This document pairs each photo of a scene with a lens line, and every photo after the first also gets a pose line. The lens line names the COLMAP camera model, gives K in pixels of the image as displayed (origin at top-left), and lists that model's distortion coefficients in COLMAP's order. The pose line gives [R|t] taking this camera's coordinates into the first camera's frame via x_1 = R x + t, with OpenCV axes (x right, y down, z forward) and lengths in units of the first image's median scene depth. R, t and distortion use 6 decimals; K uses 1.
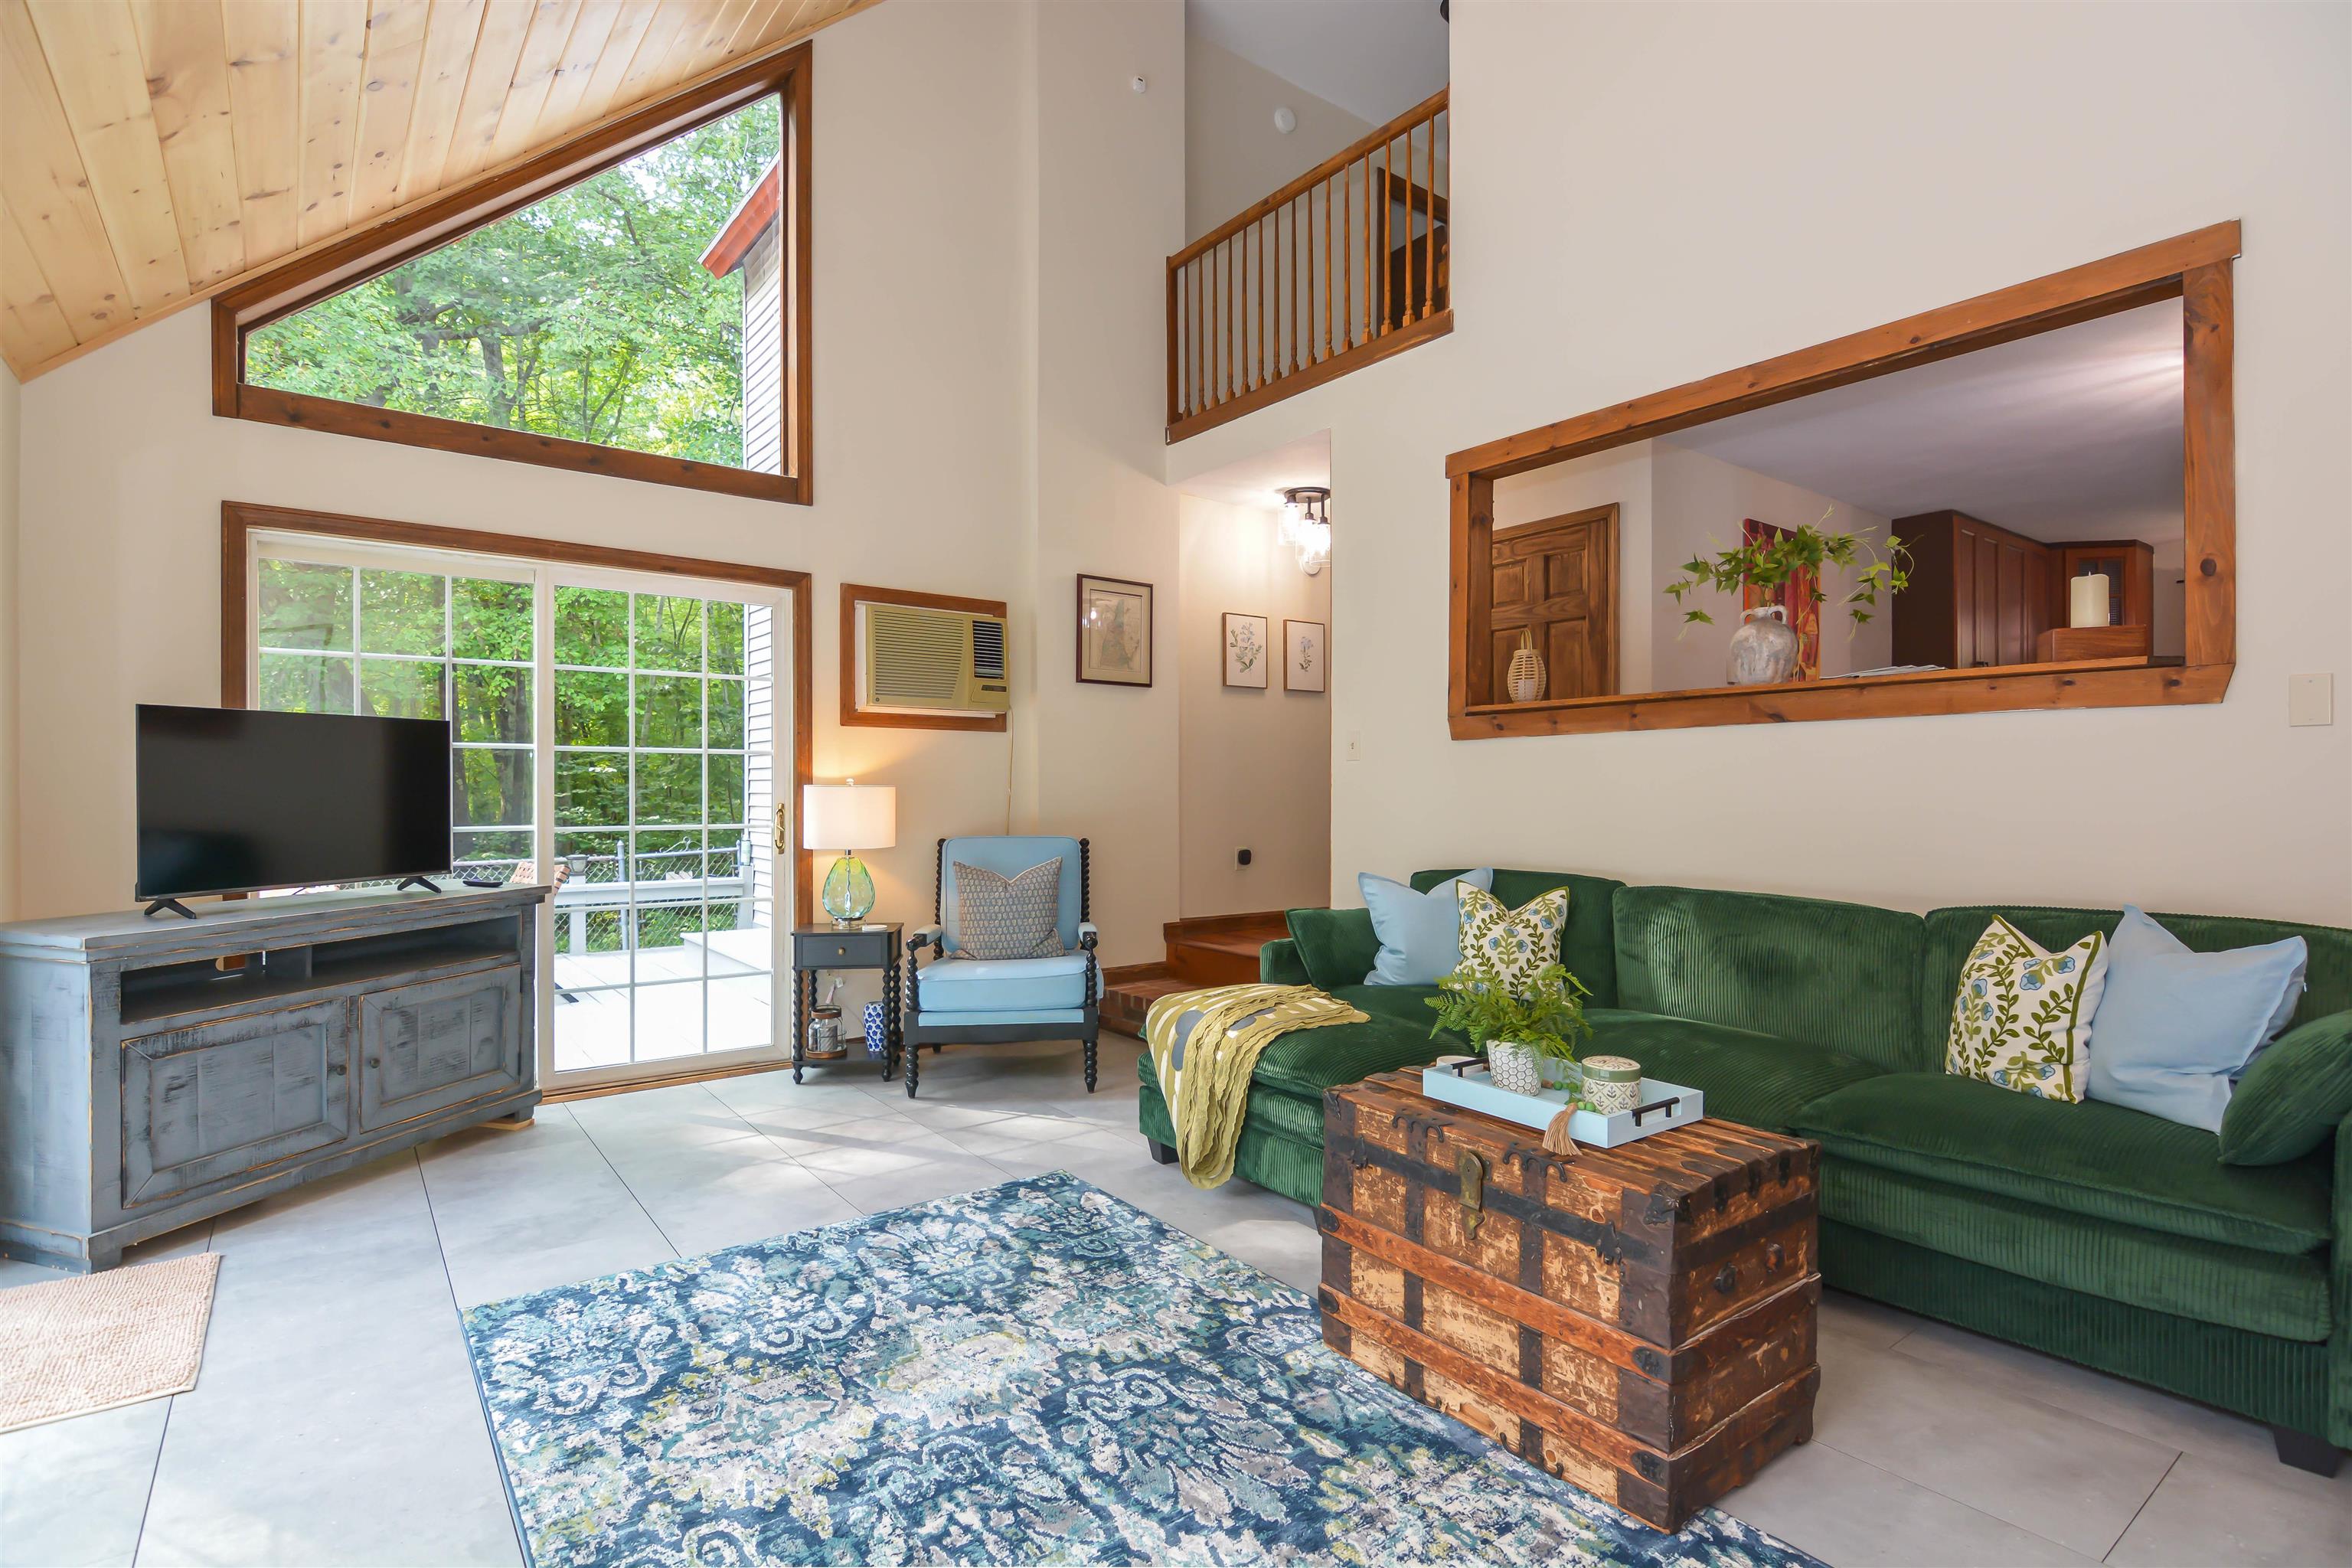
lens RADIAL K [[1120.1, 0, 1195.9], [0, 1120.1, 787.8], [0, 0, 1]] dist [0.010558, -0.010711]
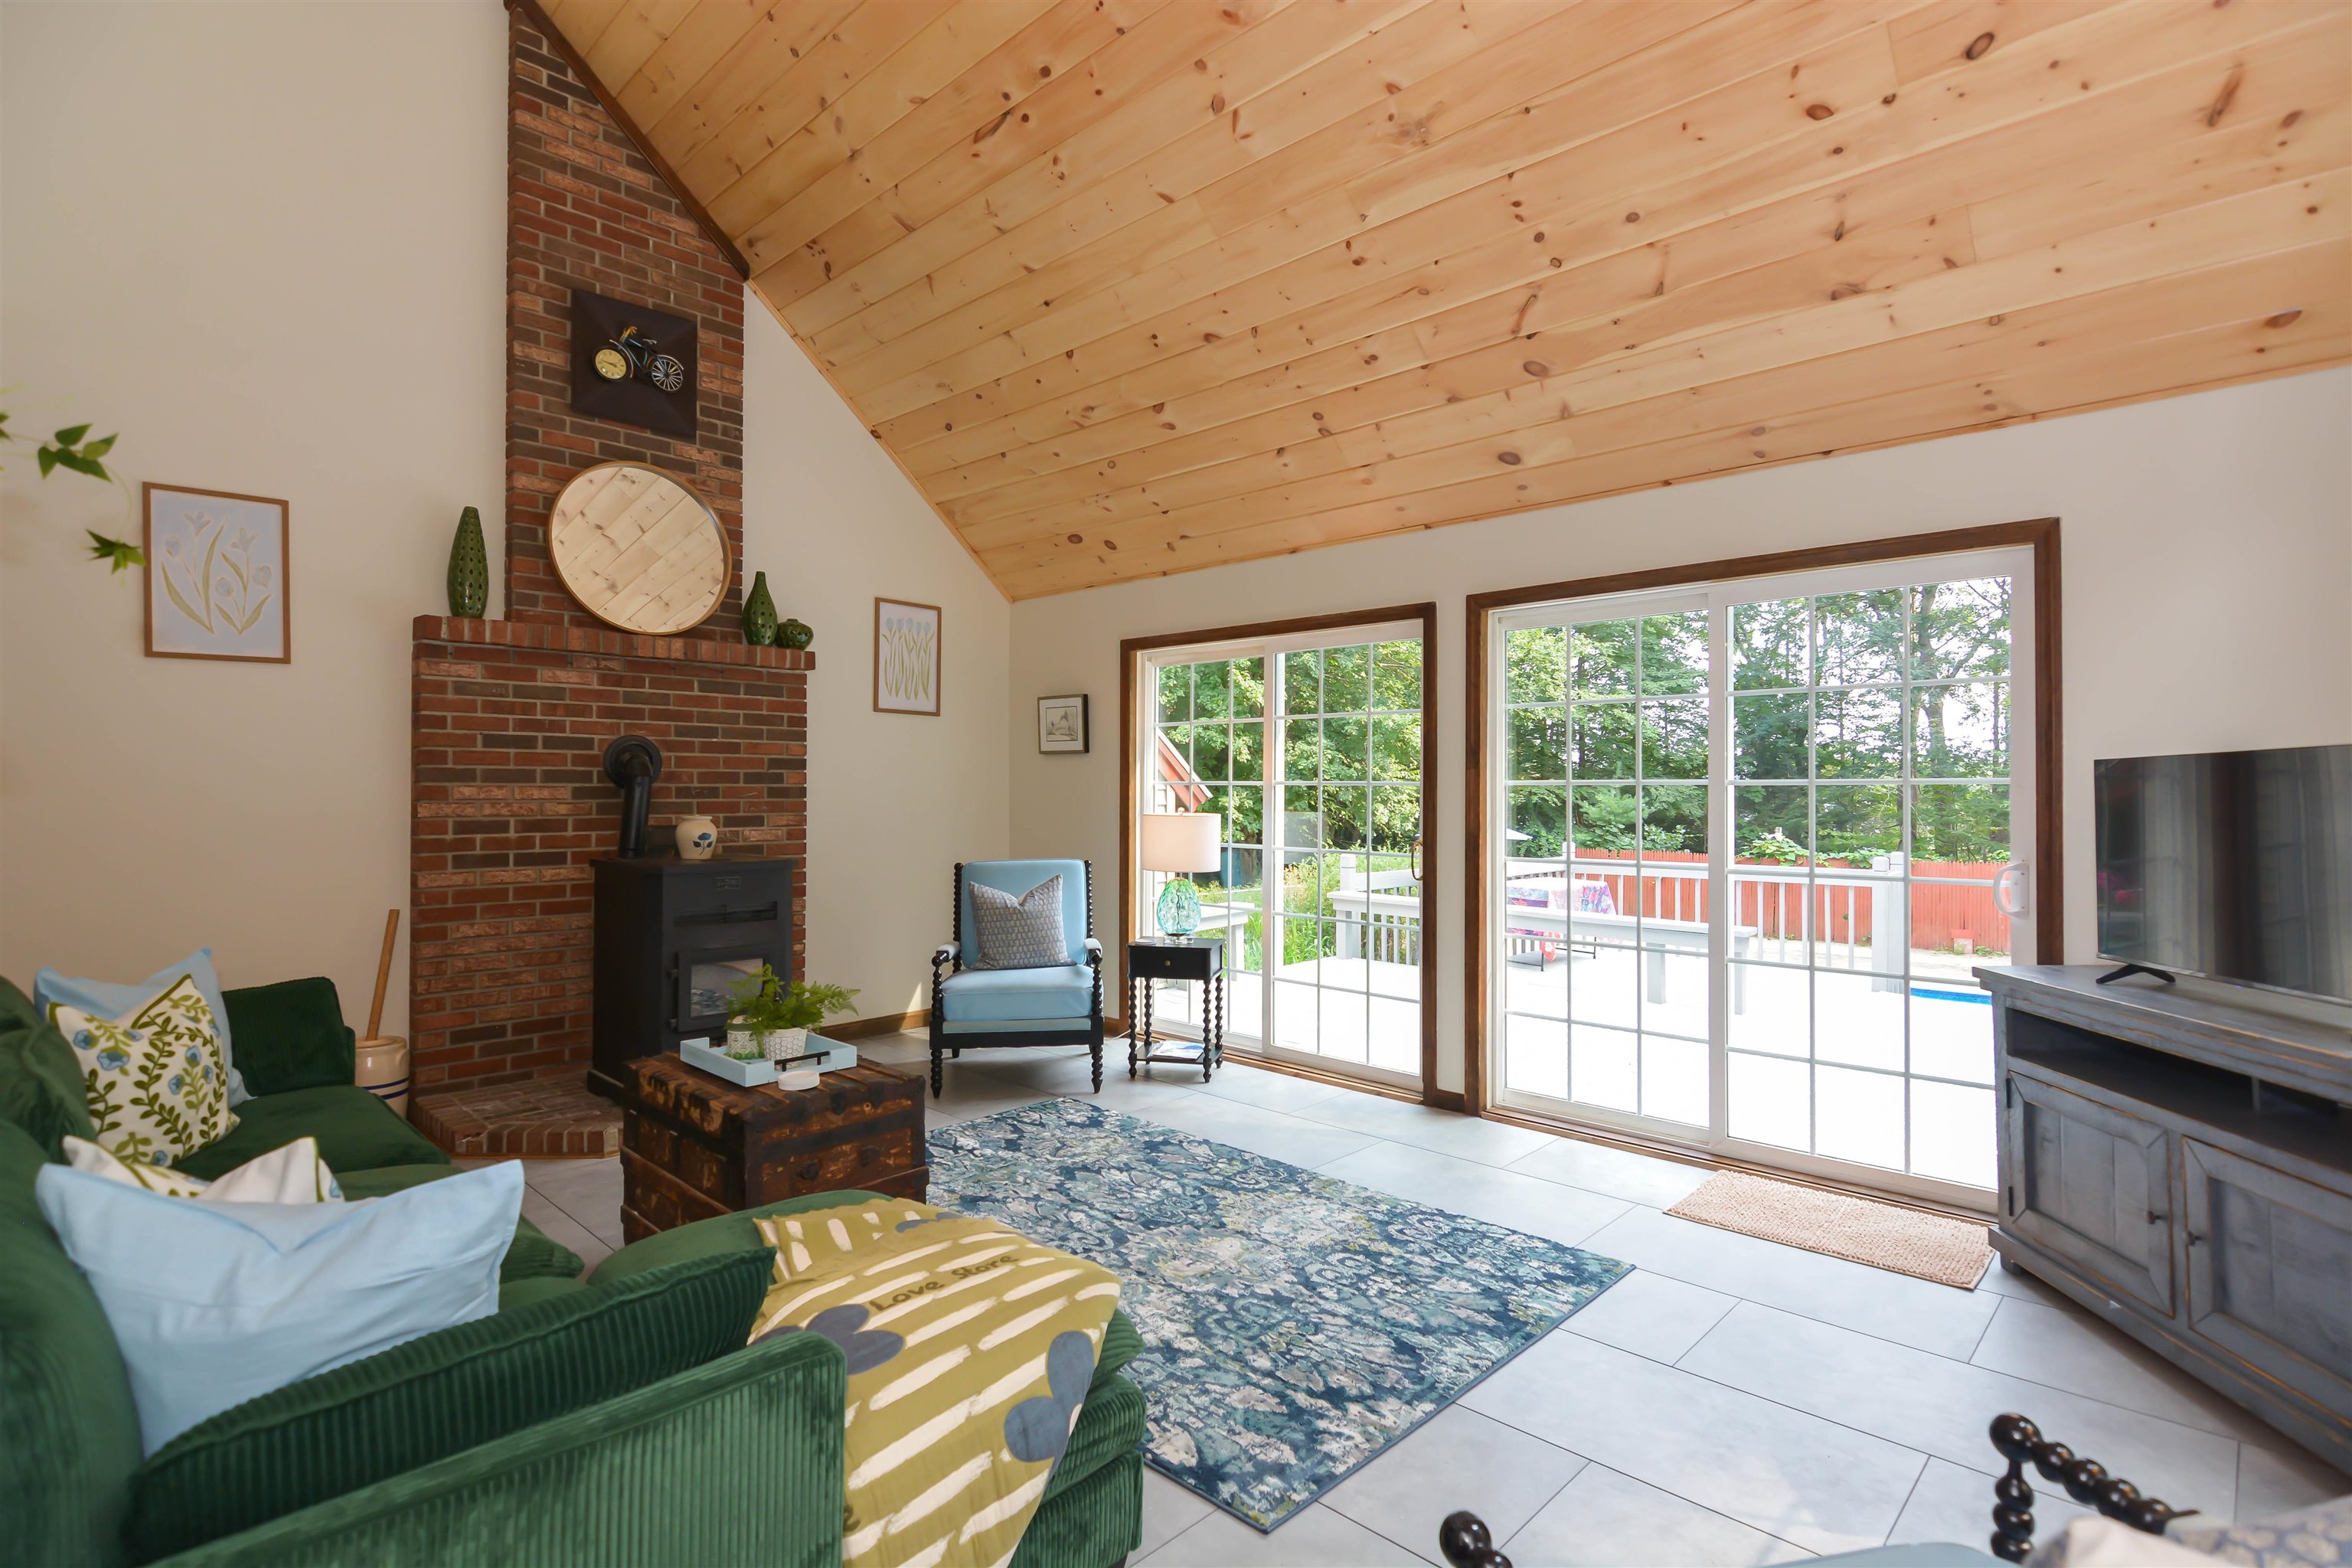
lens RADIAL K [[1141.1, 0, 1202.3], [0, 1141.1, 781.6], [0, 0, 1]] dist [0.021807, -0.000572]
pose [[-0.988465, -0.002893, -0.151421, 0.000208], [-0.000750, 0.999899, -0.014207, -0.033488], [0.151447, -0.013930, -0.988367, 1.654043]]
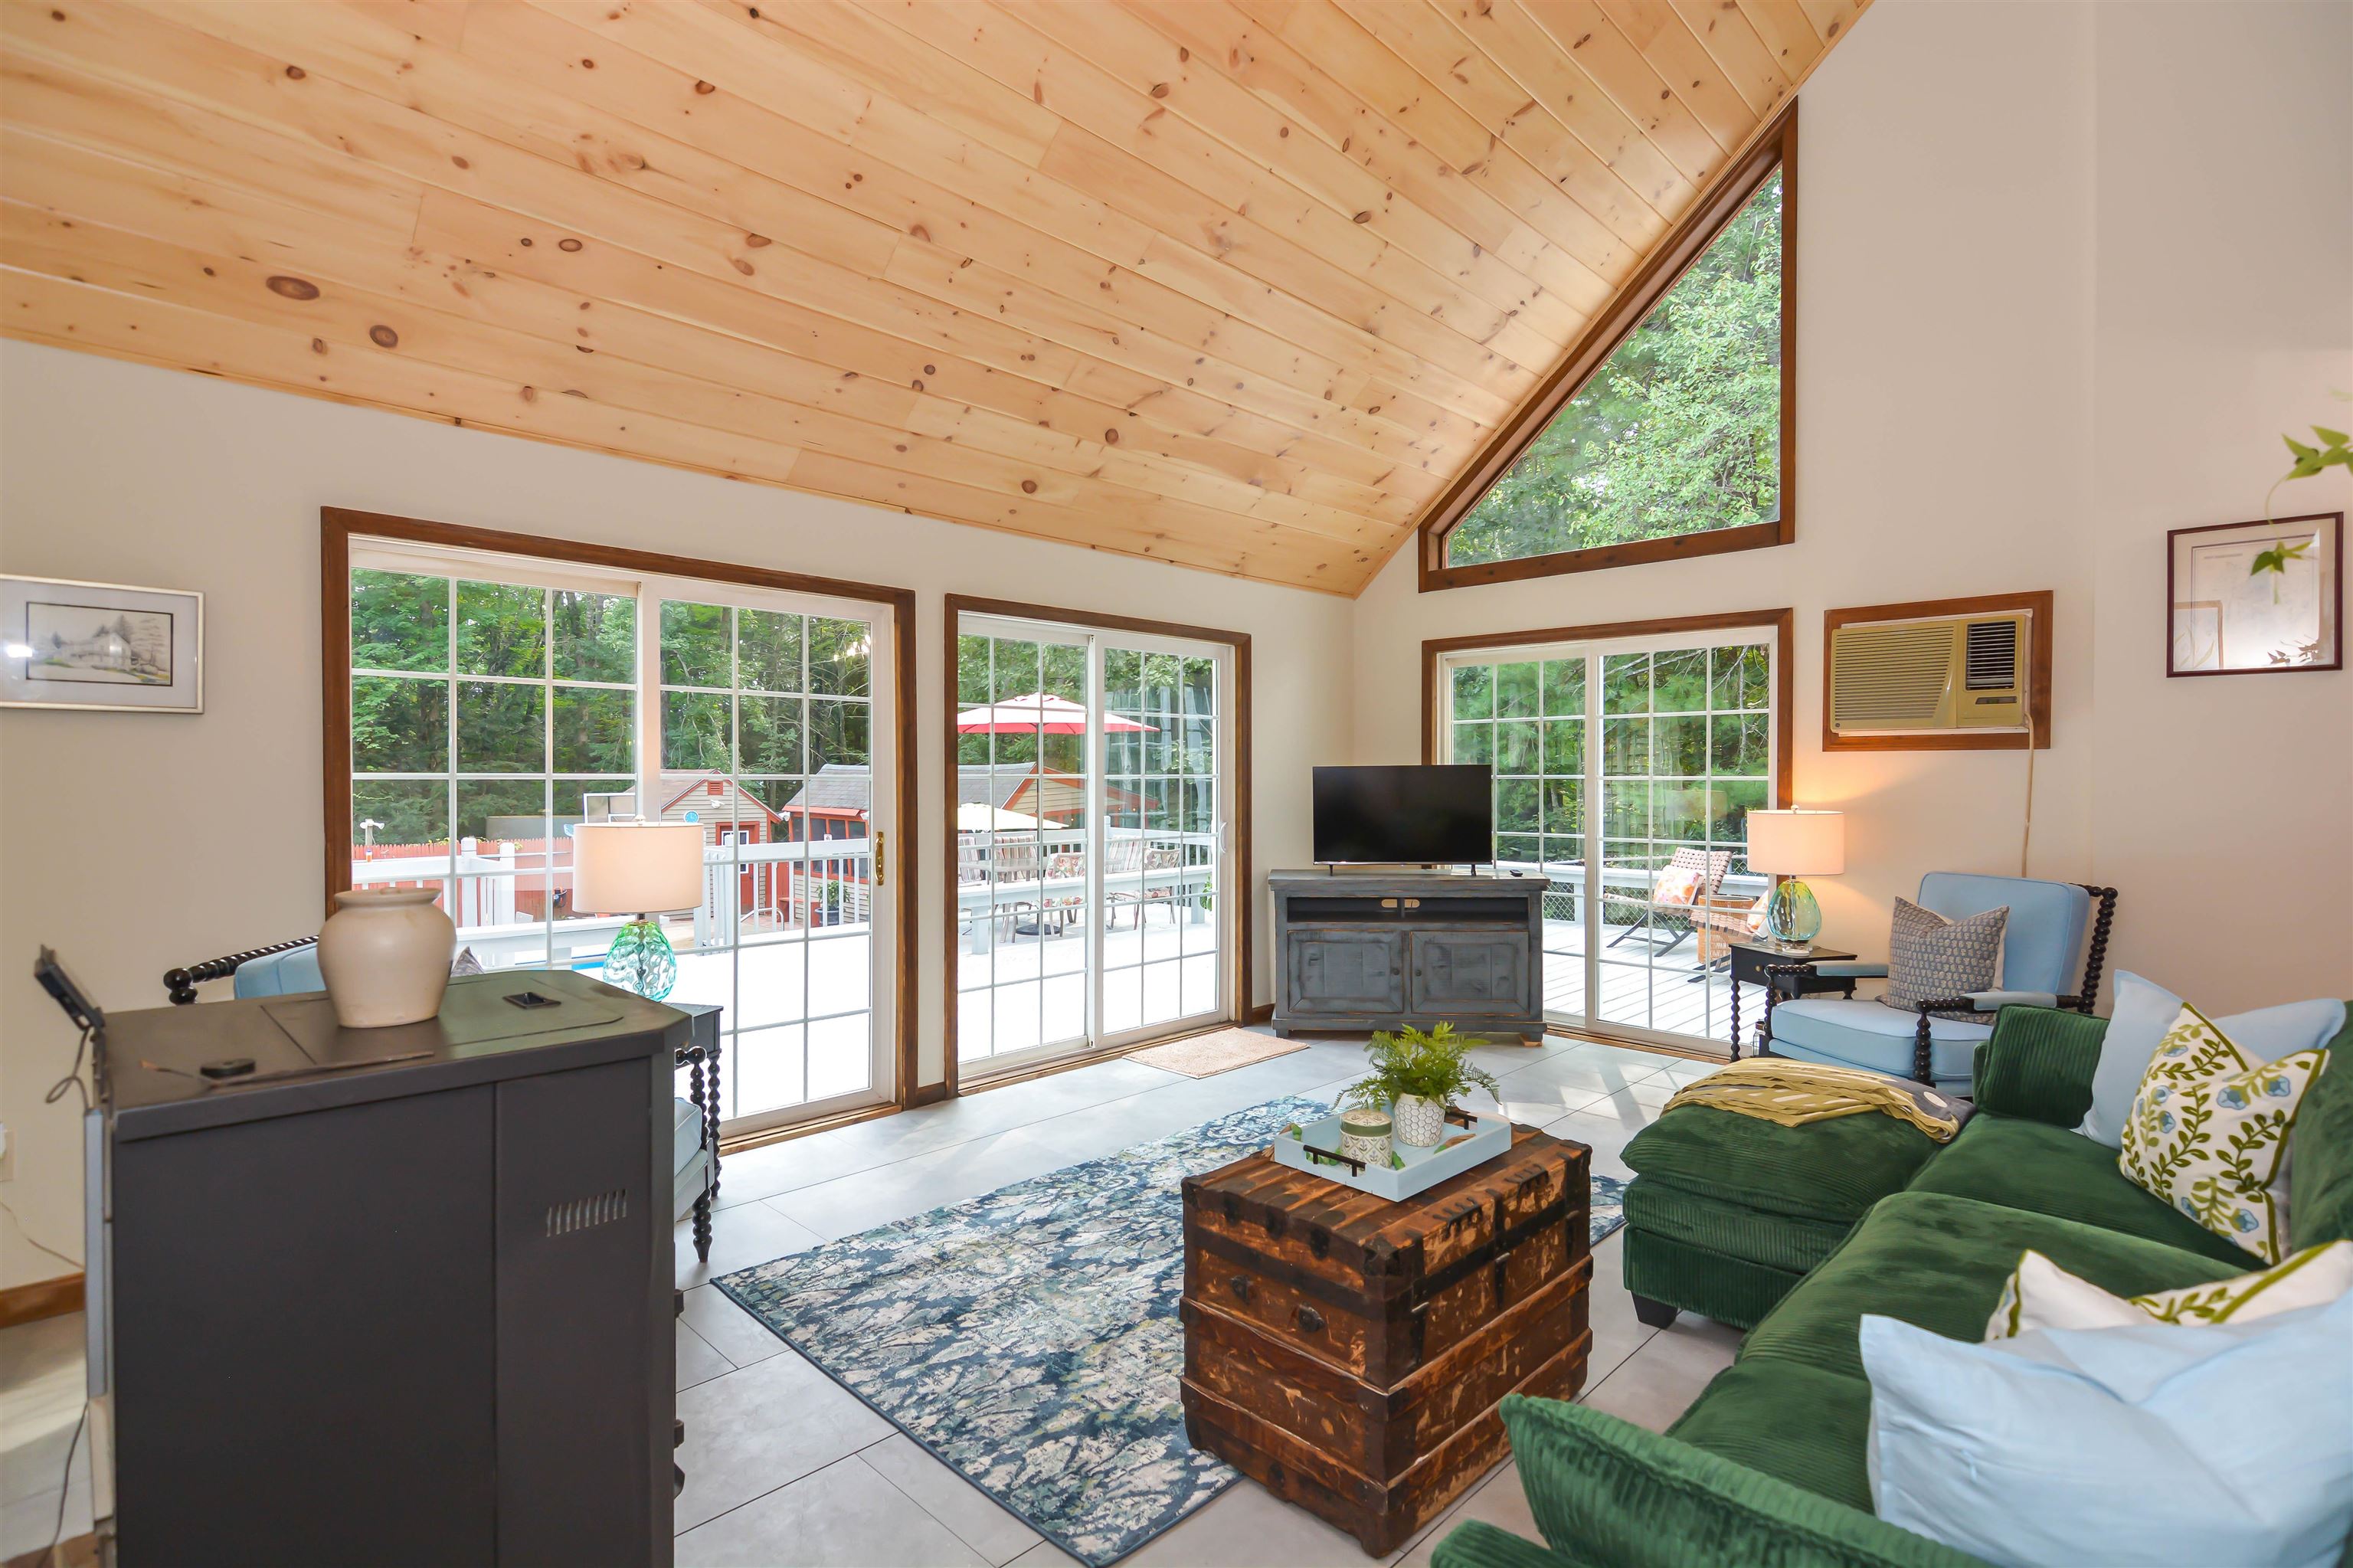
lens RADIAL K [[1120.6, 0, 1196.4], [0, 1120.6, 787.8], [0, 0, 1]] dist [0.010558, -0.010711]
pose [[0.146906, 0.013330, -0.989061, 0.892942], [0.003242, 0.999897, 0.013957, -0.057723], [0.989145, -0.005257, 0.146847, 0.433846]]
